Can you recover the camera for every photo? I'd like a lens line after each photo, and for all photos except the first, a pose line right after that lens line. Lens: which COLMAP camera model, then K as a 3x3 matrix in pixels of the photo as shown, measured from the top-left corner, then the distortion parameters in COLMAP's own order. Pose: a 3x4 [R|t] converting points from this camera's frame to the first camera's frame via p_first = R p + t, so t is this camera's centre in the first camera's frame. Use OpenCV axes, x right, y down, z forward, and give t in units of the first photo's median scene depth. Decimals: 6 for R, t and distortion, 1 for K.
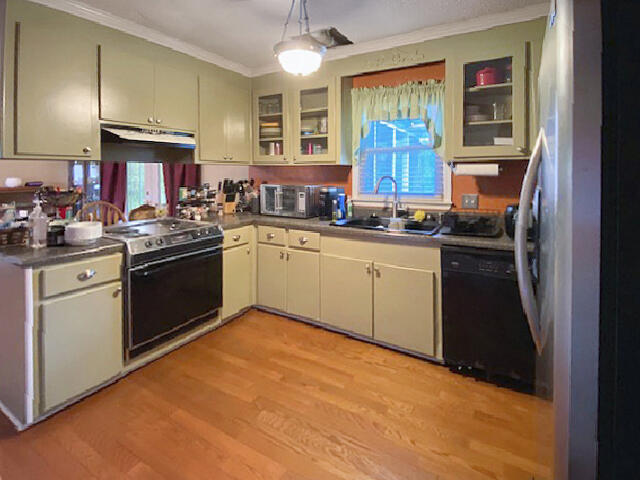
lens RADIAL K [[314.7, 0, 321.2], [0, 314.7, 224.1], [0, 0, 1]] dist [0.136044, -0.000010]
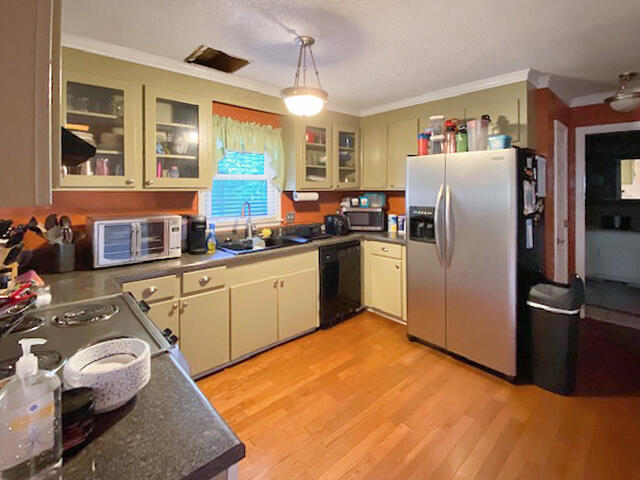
lens RADIAL K [[307.2, 0, 320.0], [0, 307.2, 240.0], [0, 0, 1]] dist [0.000107, 0.000020]
pose [[0.290941, -0.154076, 0.944253, -0.774619], [0.175323, 0.978821, 0.105696, -0.090683], [-0.940540, 0.134798, 0.311792, 0.476881]]
